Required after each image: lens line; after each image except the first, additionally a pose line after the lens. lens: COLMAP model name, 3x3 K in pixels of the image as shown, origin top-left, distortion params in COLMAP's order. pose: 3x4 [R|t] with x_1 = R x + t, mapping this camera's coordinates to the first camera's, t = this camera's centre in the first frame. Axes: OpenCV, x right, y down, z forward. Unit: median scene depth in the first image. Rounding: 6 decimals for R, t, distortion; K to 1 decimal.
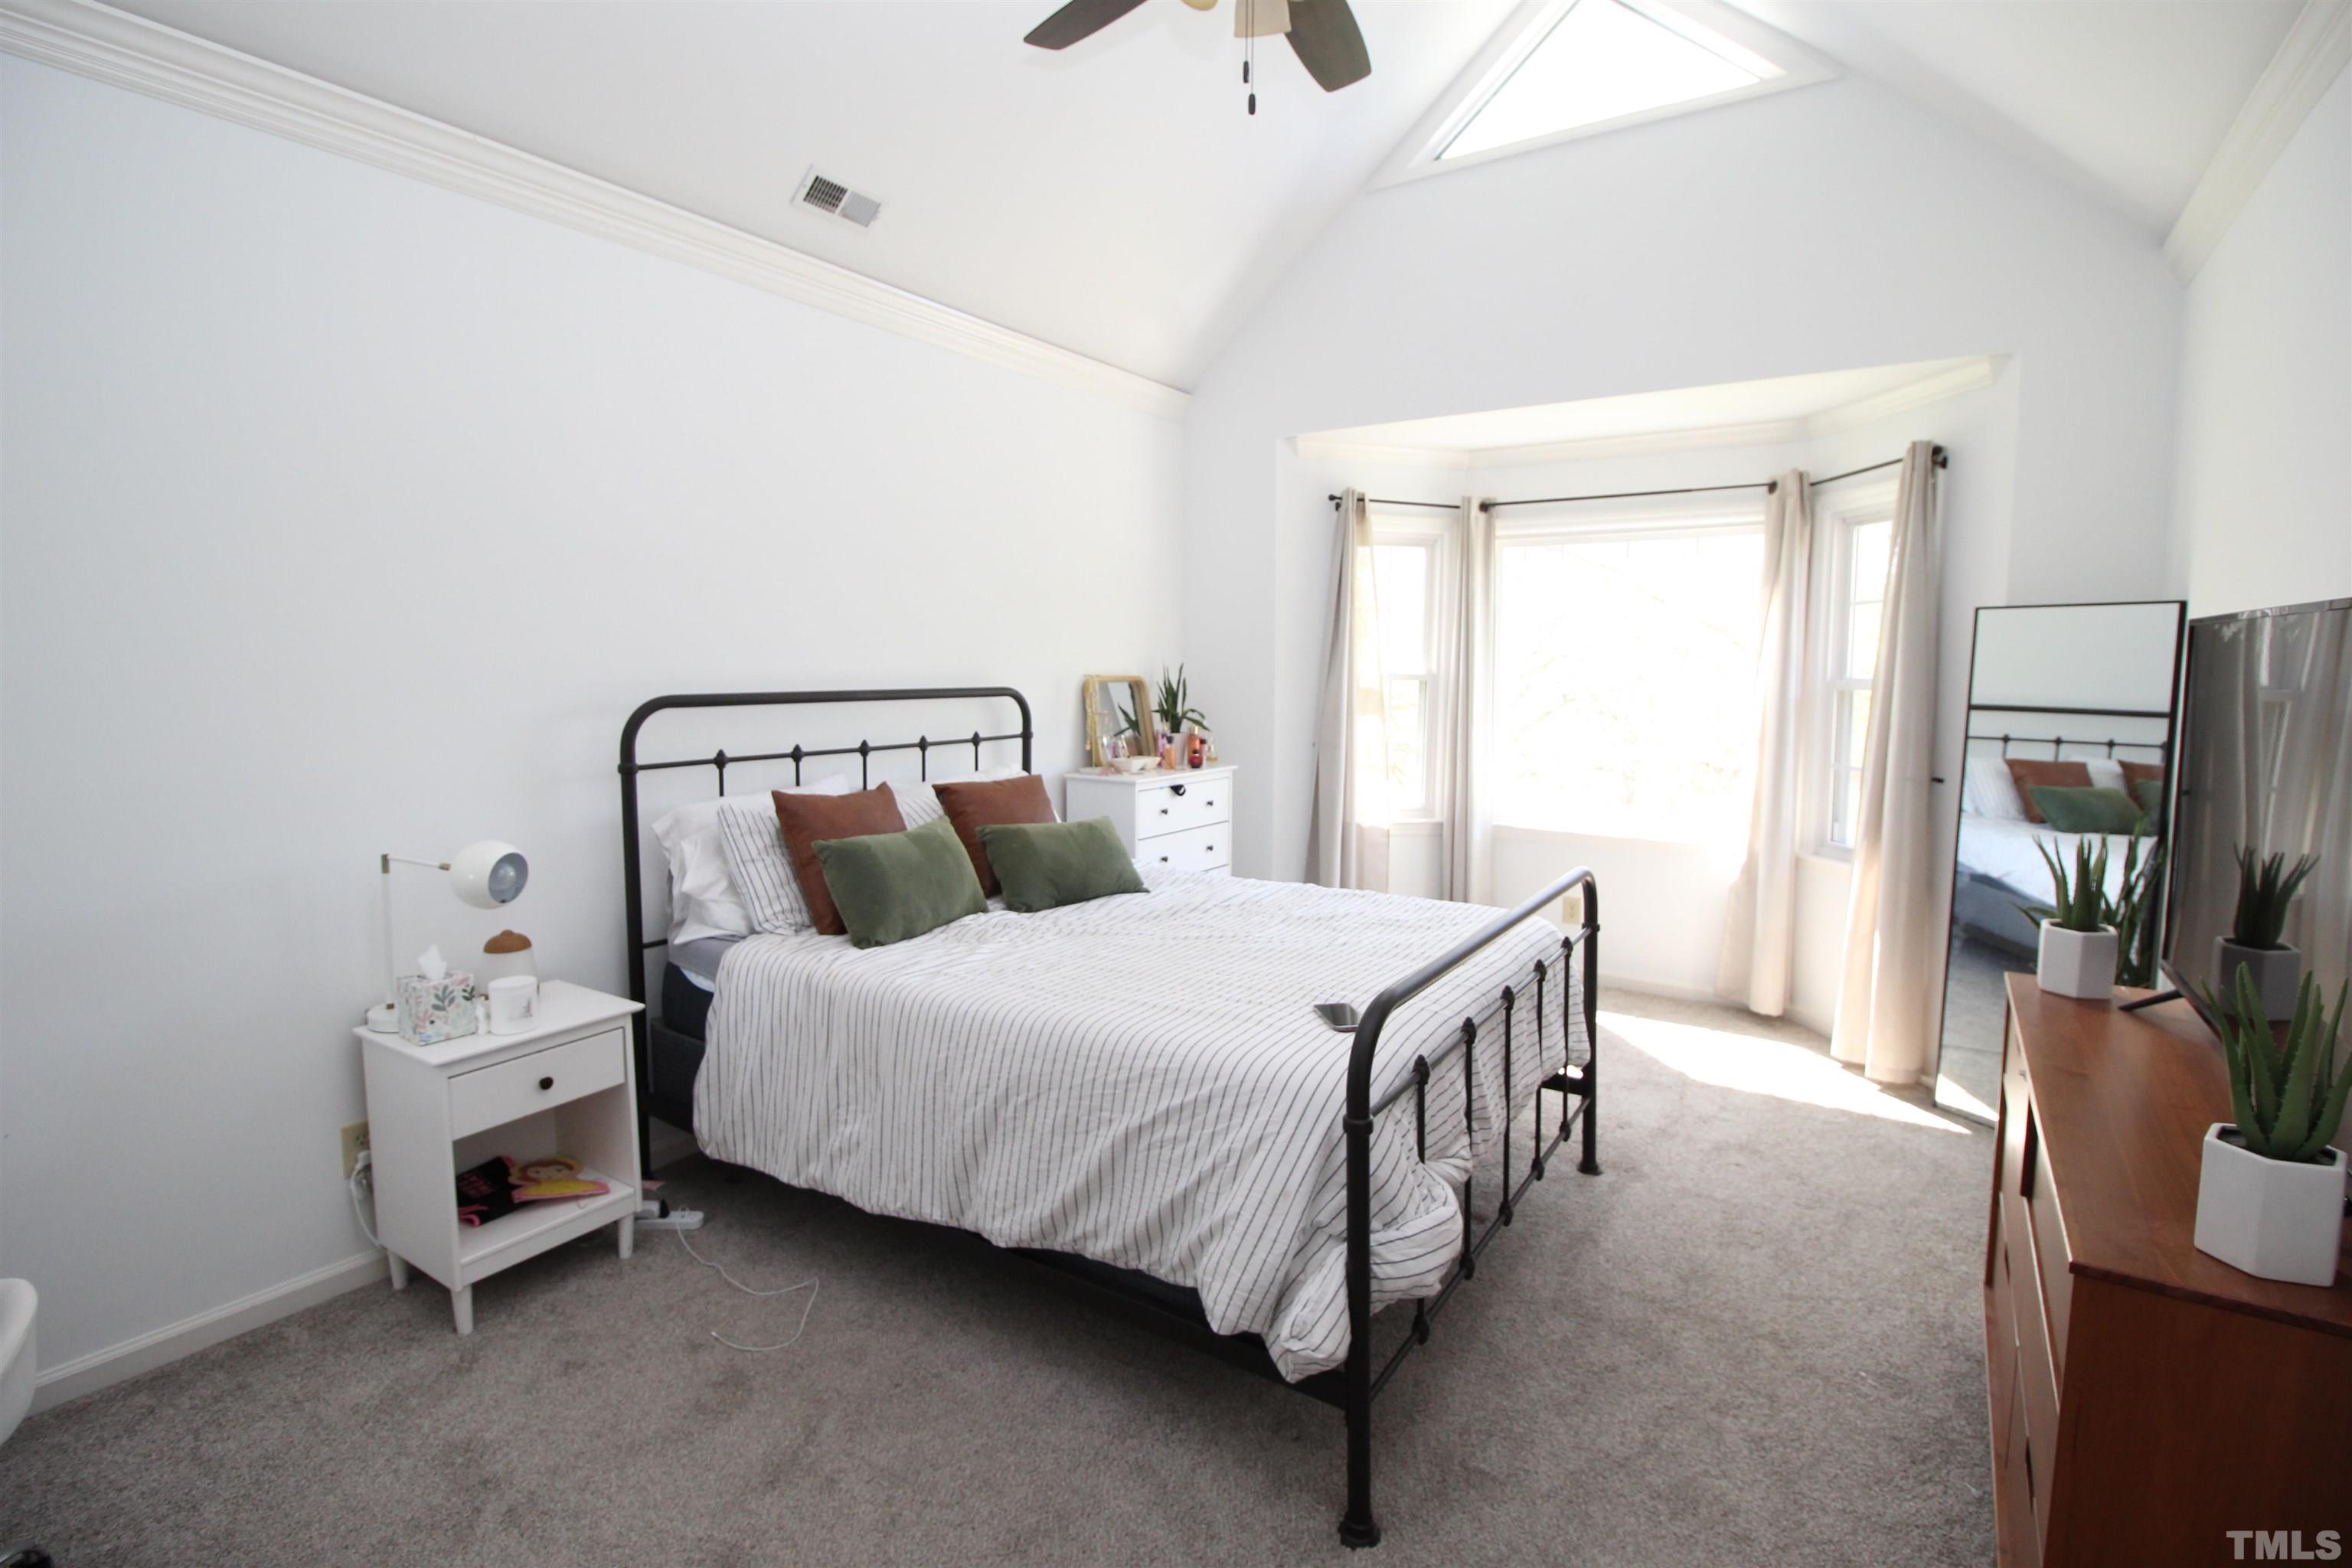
lens RADIAL K [[1102.6, 0, 1182.6], [0, 1102.6, 783.7], [0, 0, 1]] dist [0.005181, -0.012710]
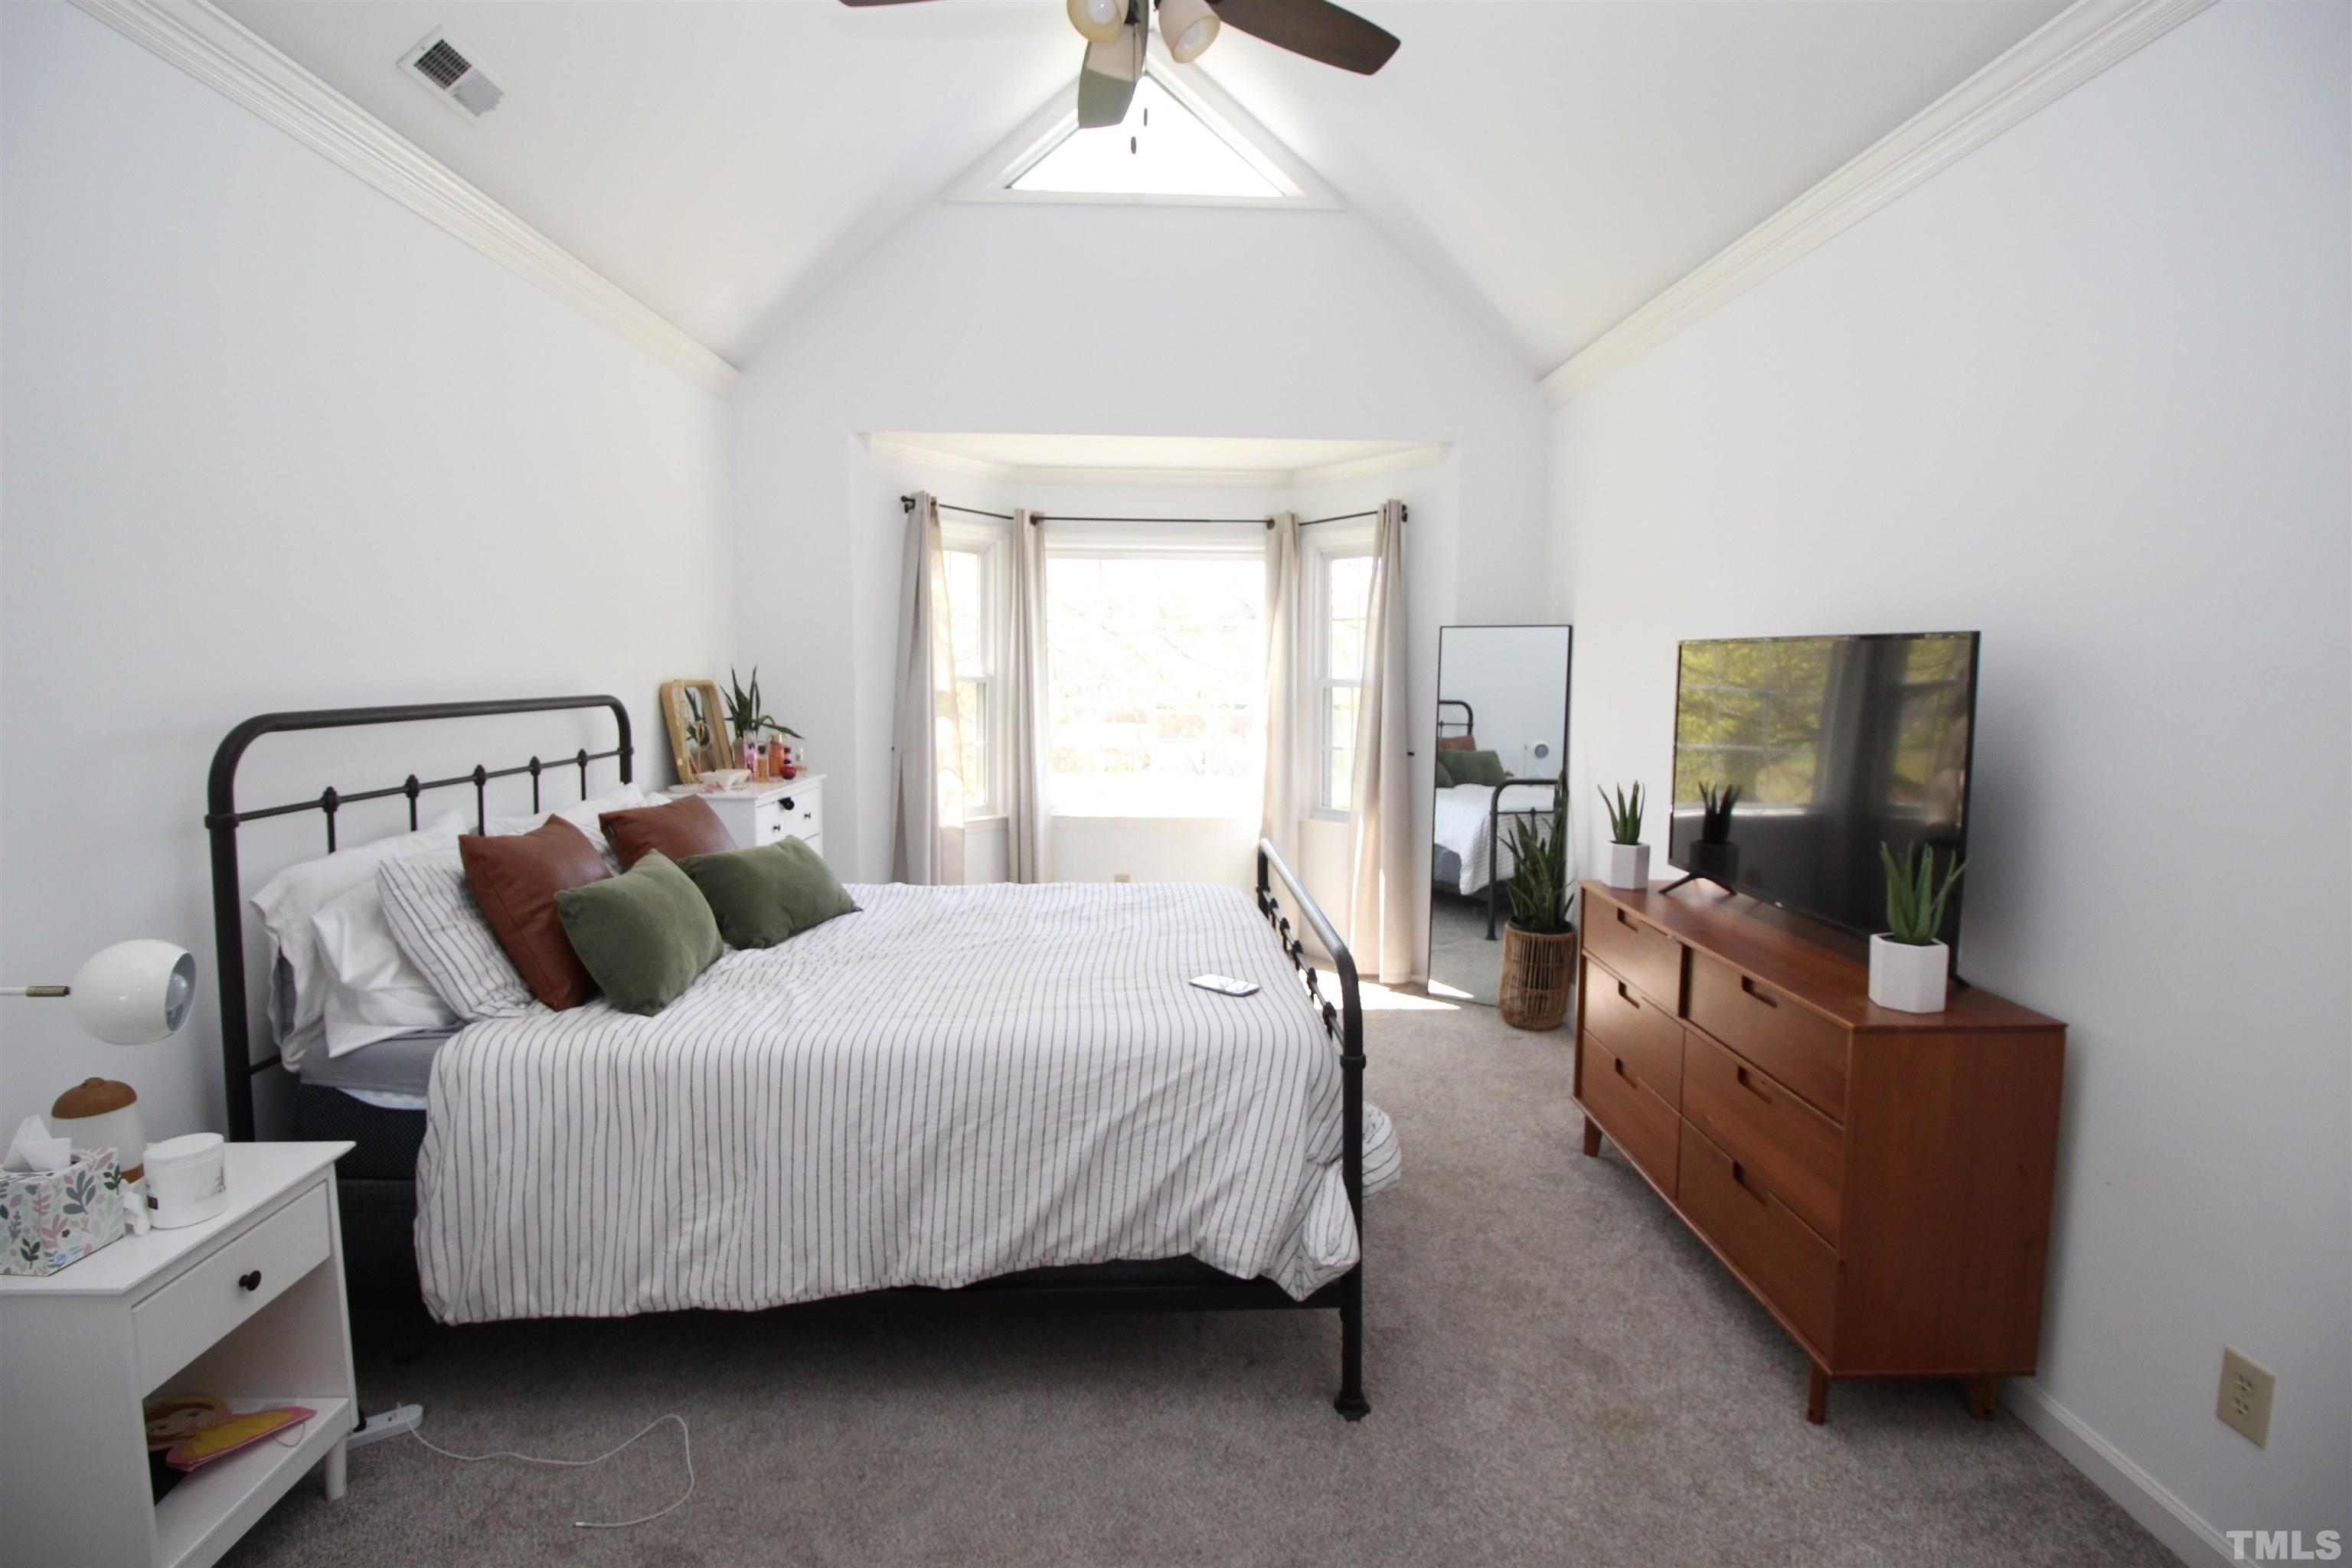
lens RADIAL K [[1102.6, 0, 1176.7], [0, 1102.6, 783.7], [0, 0, 1]] dist [0.005181, -0.012710]
pose [[0.813688, -0.061302, 0.578060, -0.383451], [0.060986, 0.997939, 0.019984, -0.013266], [-0.578094, 0.018992, 0.815749, 0.080569]]
